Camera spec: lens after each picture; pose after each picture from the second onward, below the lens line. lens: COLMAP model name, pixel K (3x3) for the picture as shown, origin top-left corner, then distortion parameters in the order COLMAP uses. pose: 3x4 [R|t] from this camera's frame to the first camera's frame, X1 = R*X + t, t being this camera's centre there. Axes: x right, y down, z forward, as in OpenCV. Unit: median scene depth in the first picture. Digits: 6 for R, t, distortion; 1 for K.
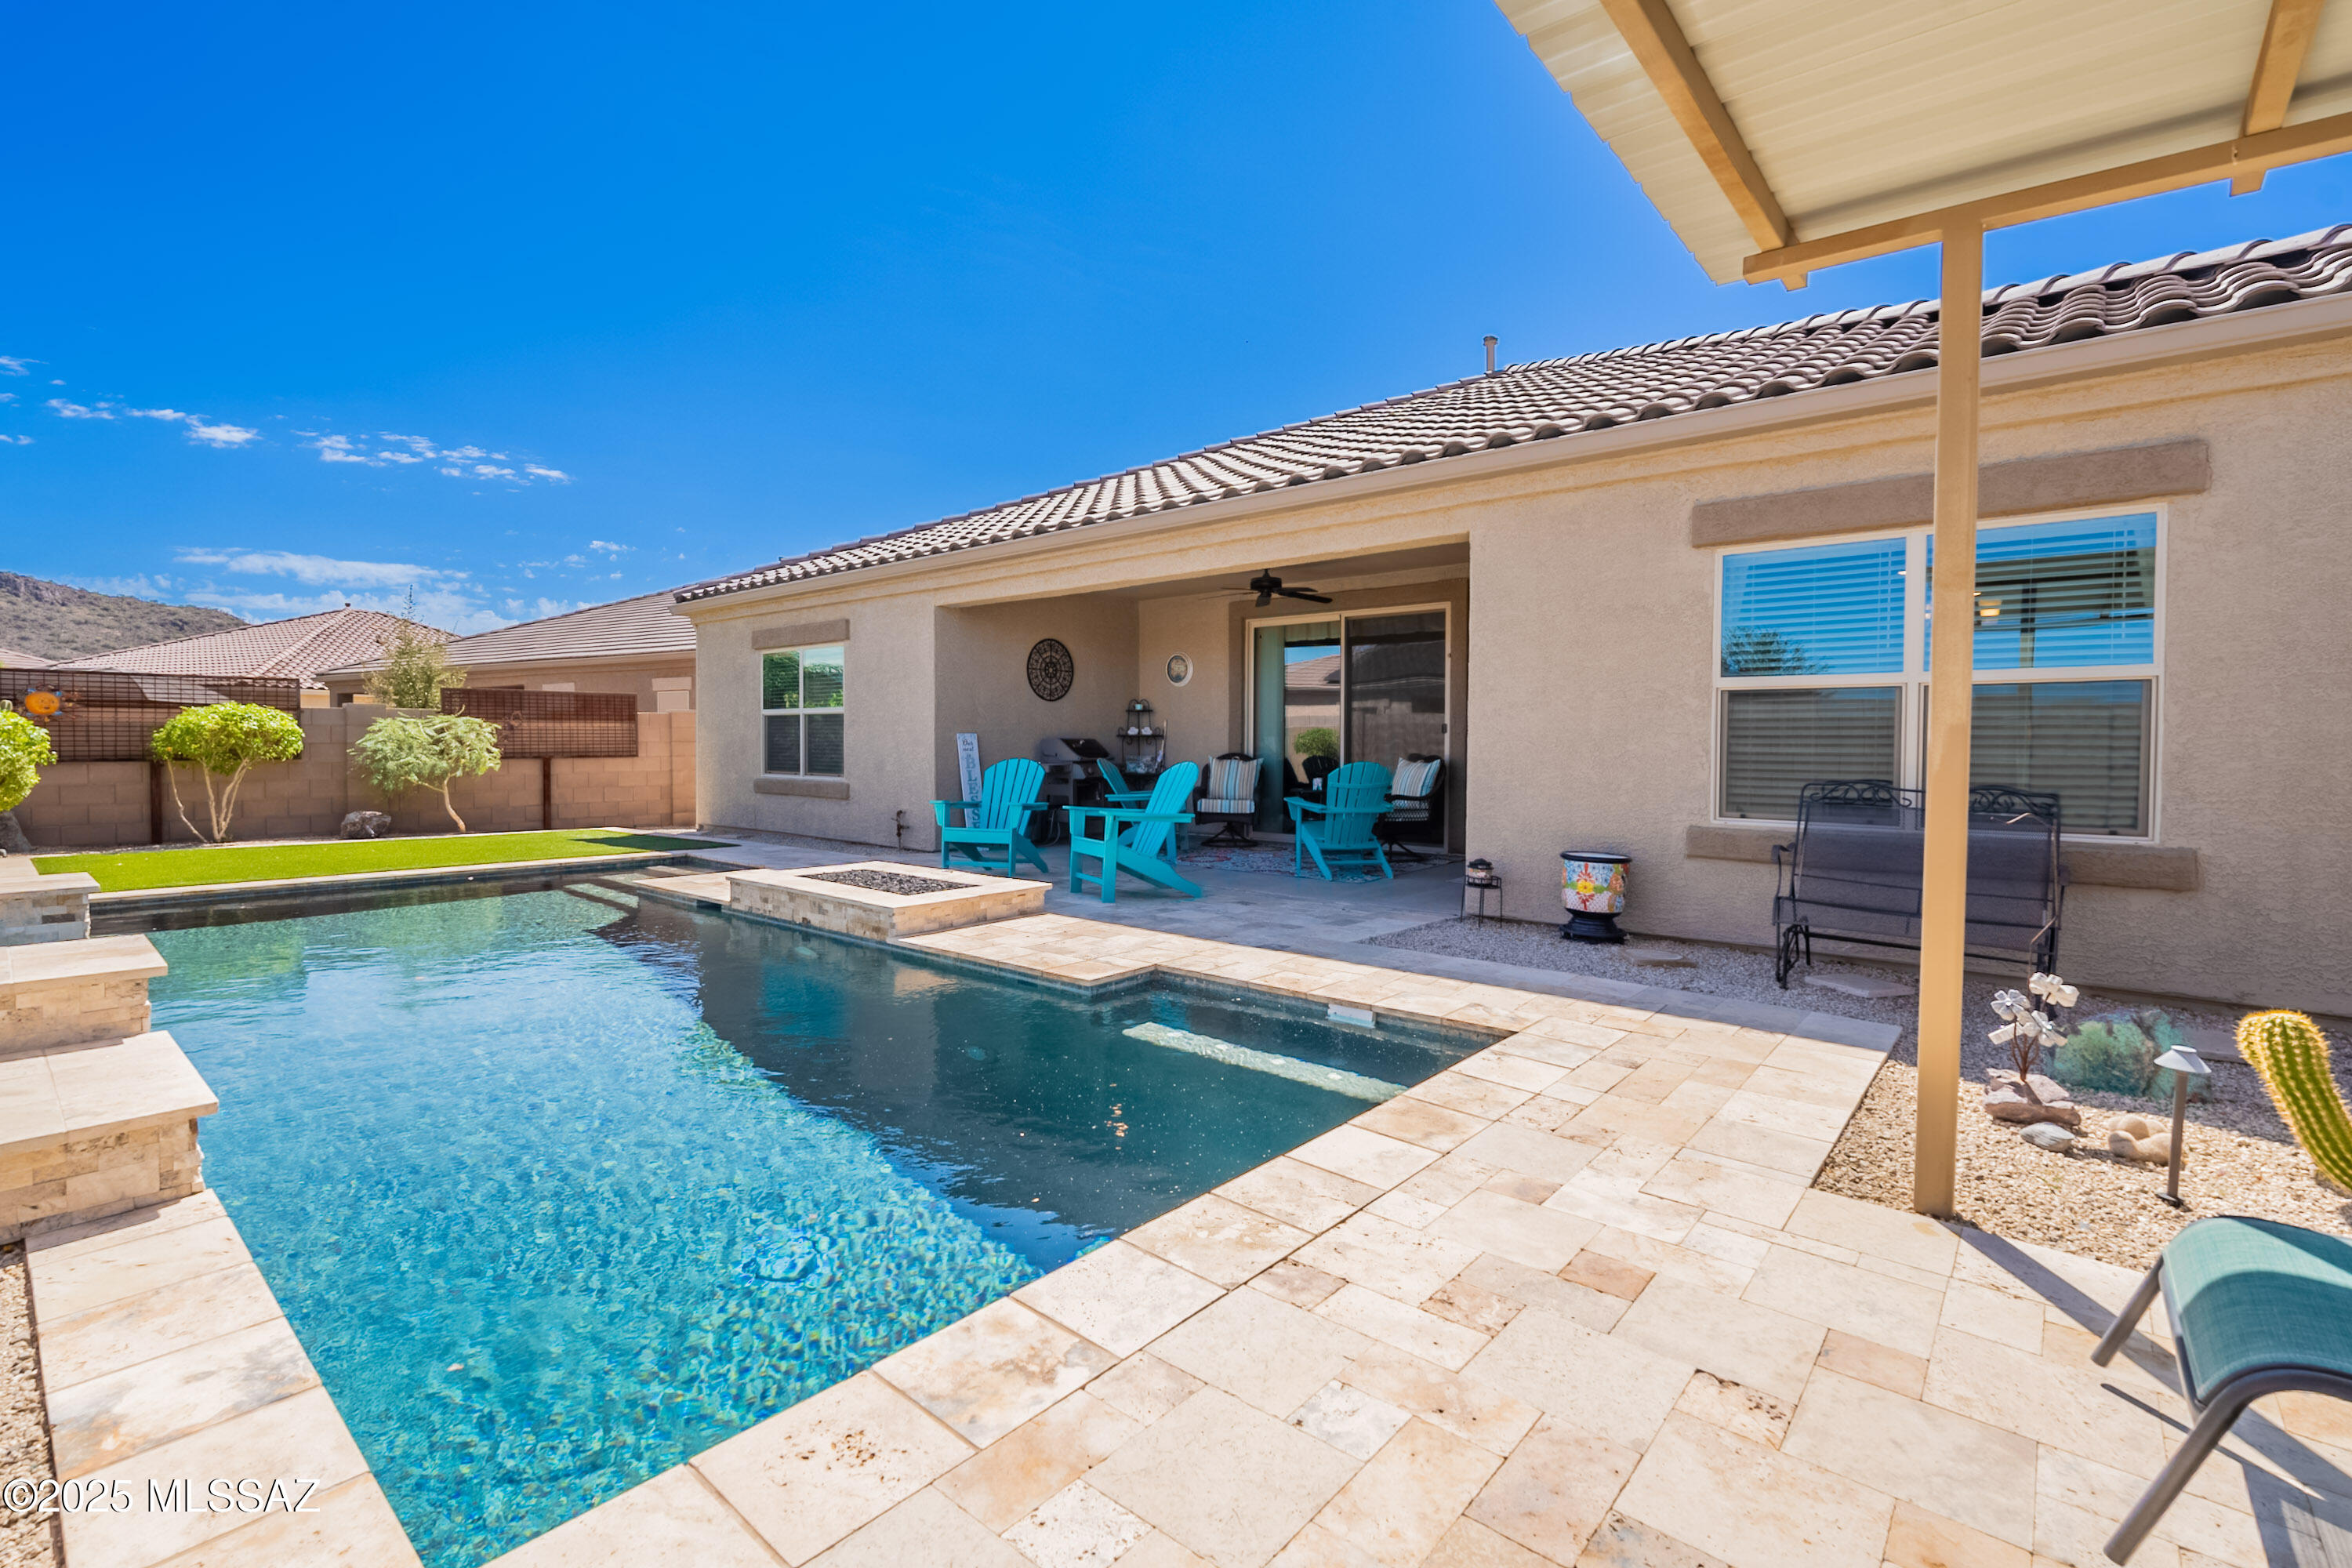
lens RADIAL K [[1042.3, 0, 1175.4], [0, 1042.3, 772.3], [0, 0, 1]] dist [-0.003103, -0.000483]
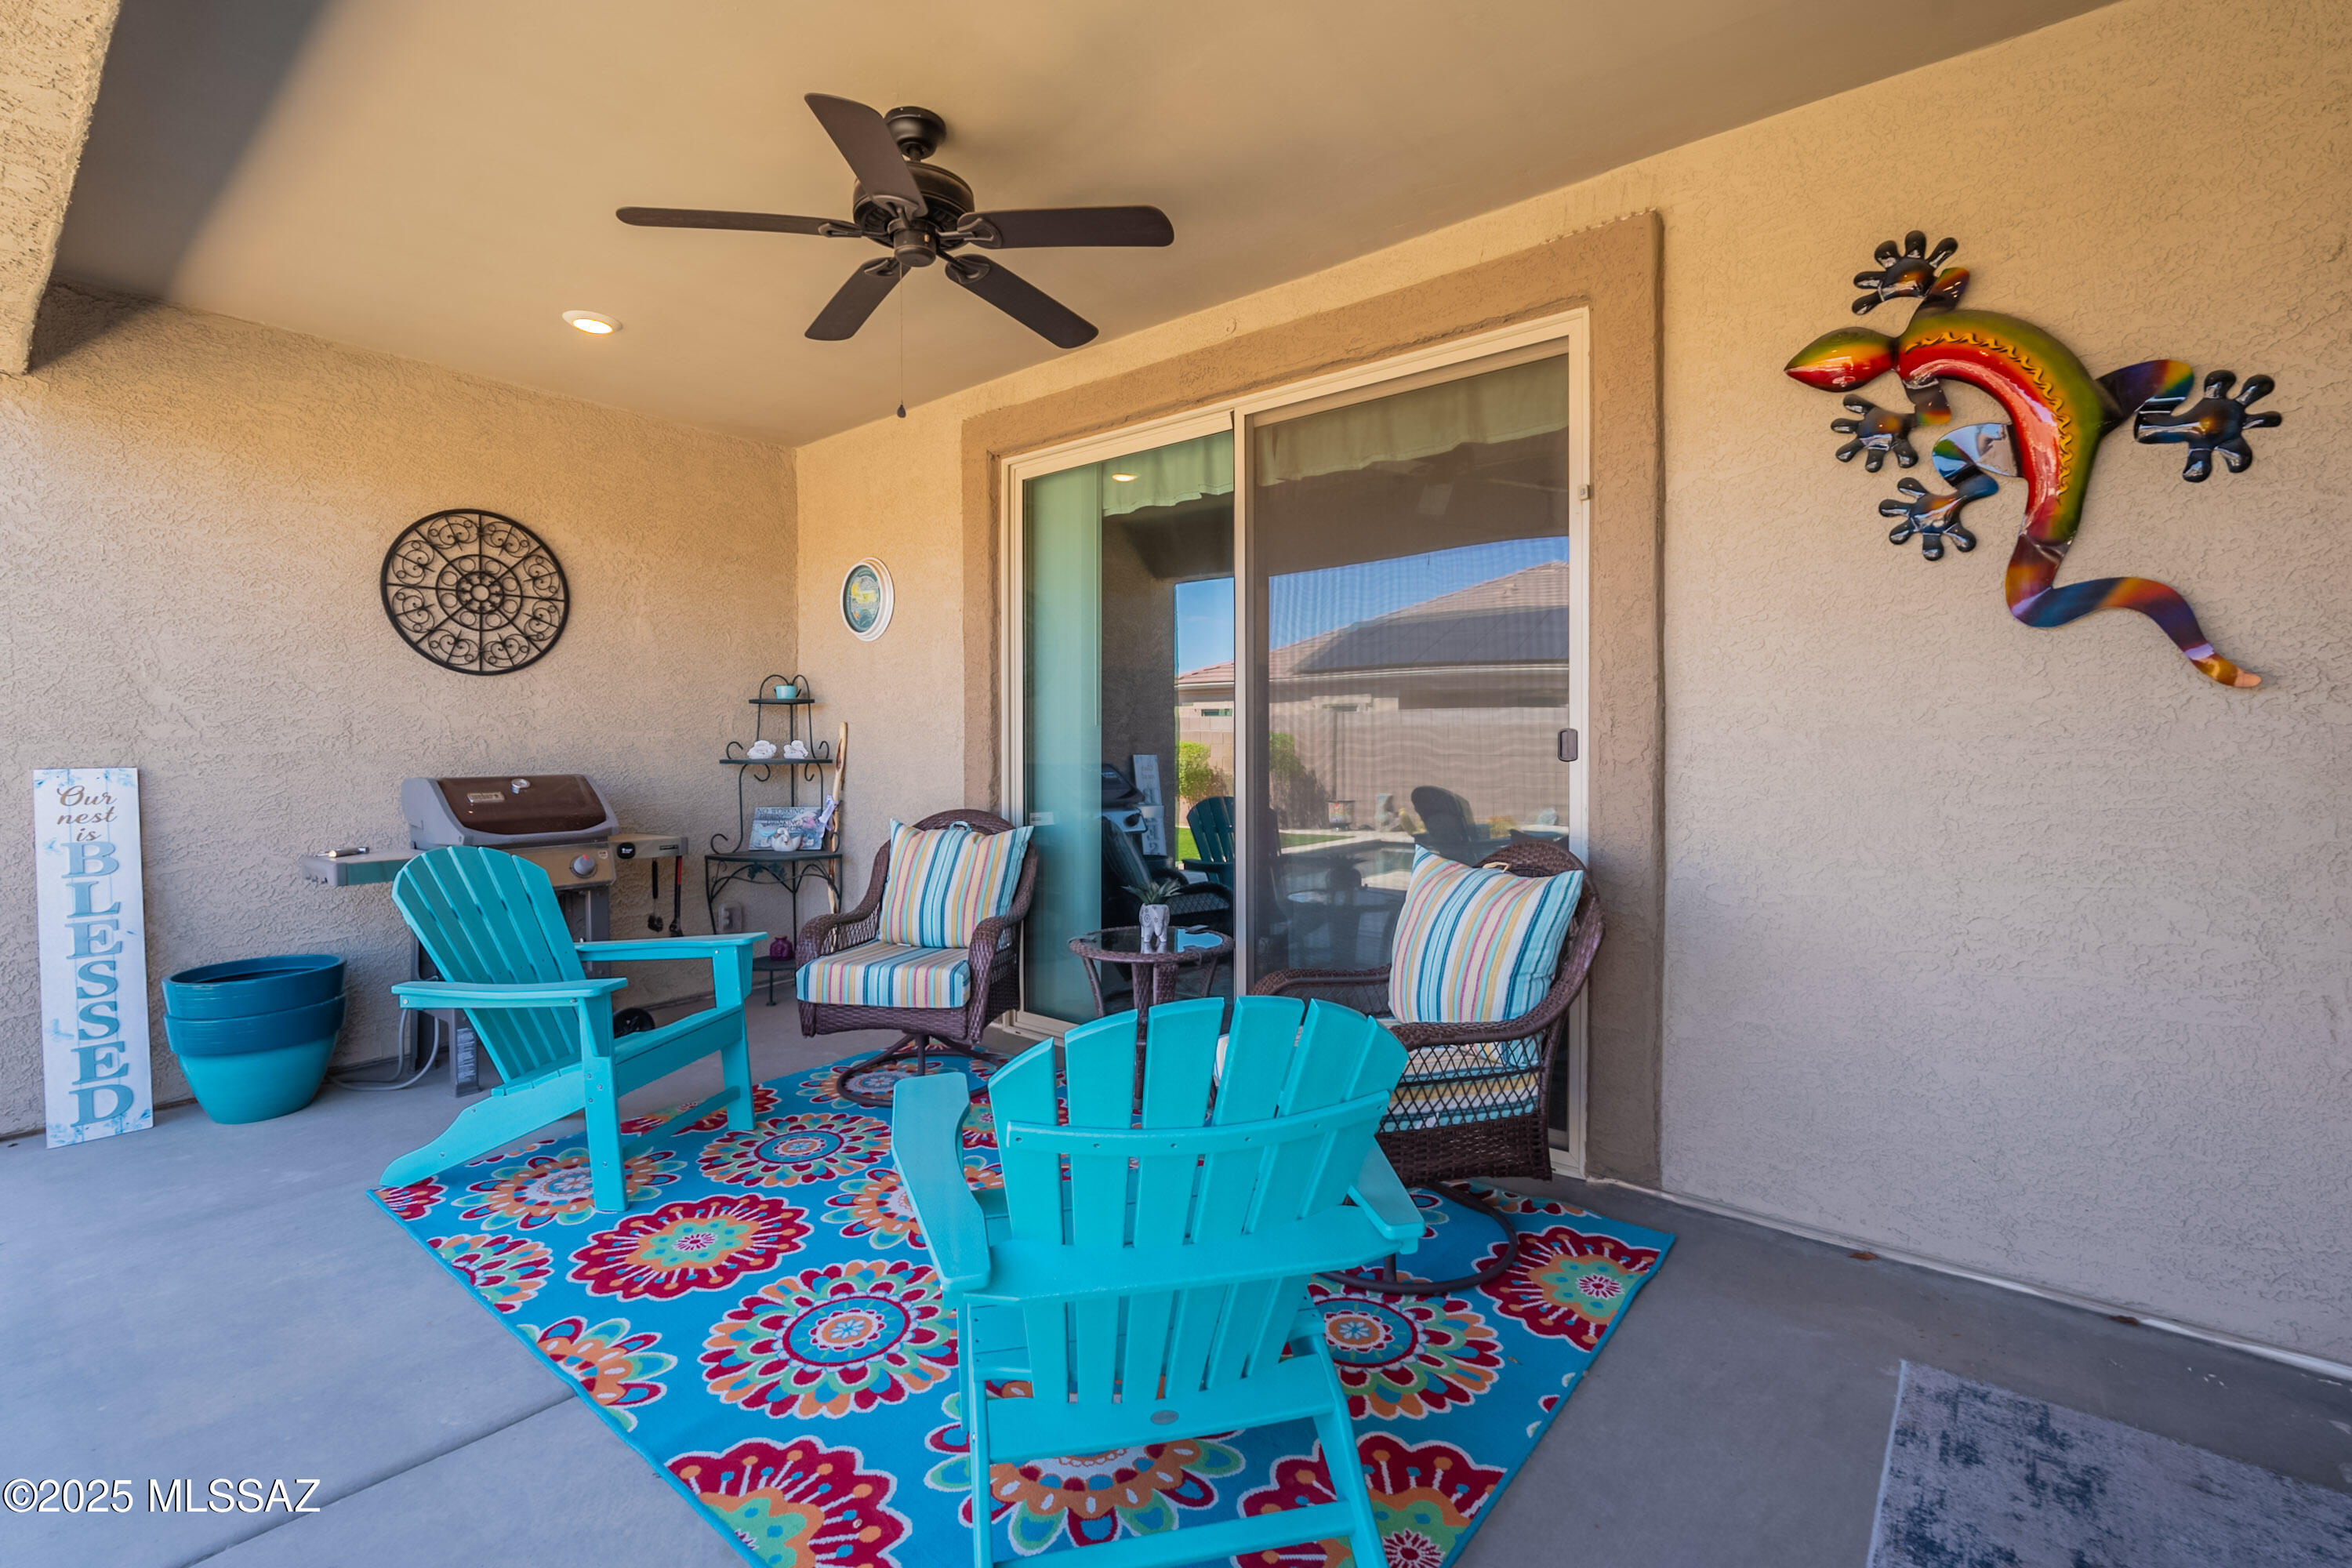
lens RADIAL K [[1042.3, 0, 1178.0], [0, 1042.3, 756.8], [0, 0, 1]] dist [-0.003103, -0.000483]
pose [[0.999810, -0.006257, 0.018472, 0.143555], [0.006581, 0.999825, -0.017518, -0.034615], [-0.018359, 0.017636, 0.999676, 0.711508]]
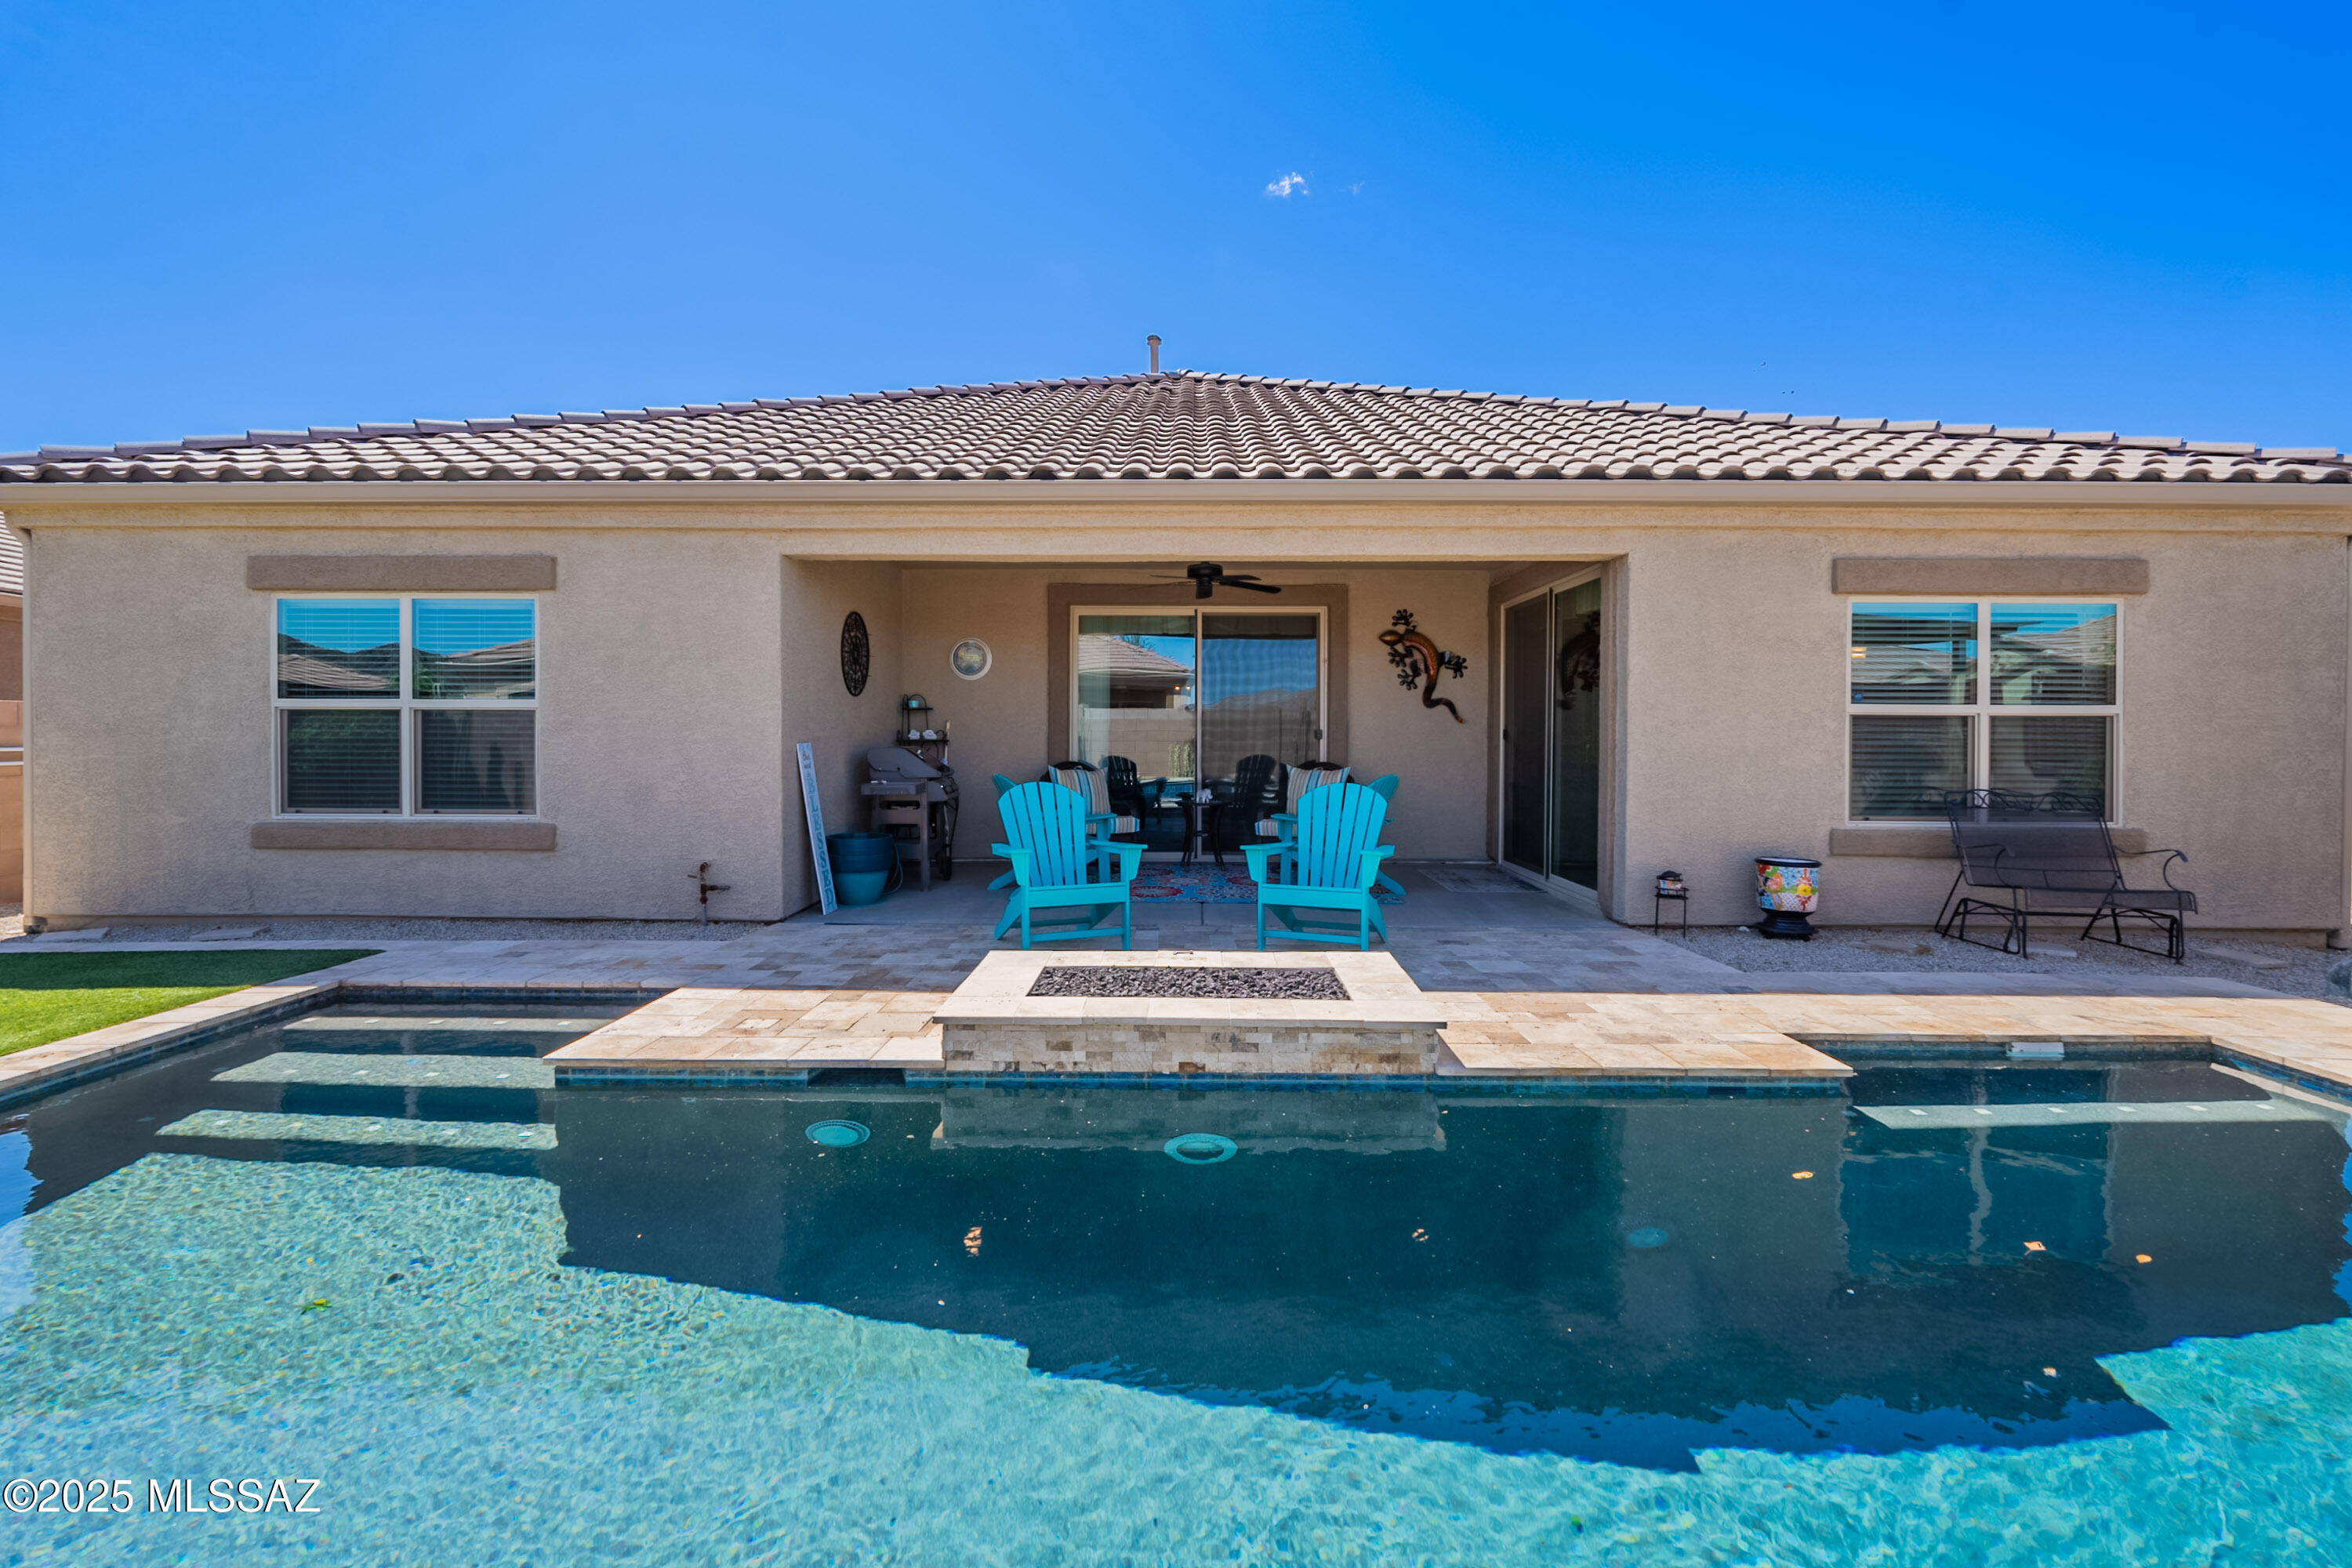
lens RADIAL K [[1042.3, 0, 1176.2], [0, 1042.3, 735.7], [0, 0, 1]] dist [-0.003103, -0.000483]
pose [[0.767906, -0.004814, 0.640544, -0.478670], [0.017508, 0.999756, -0.013476, -0.029650], [-0.640323, 0.021563, 0.767803, 0.330670]]
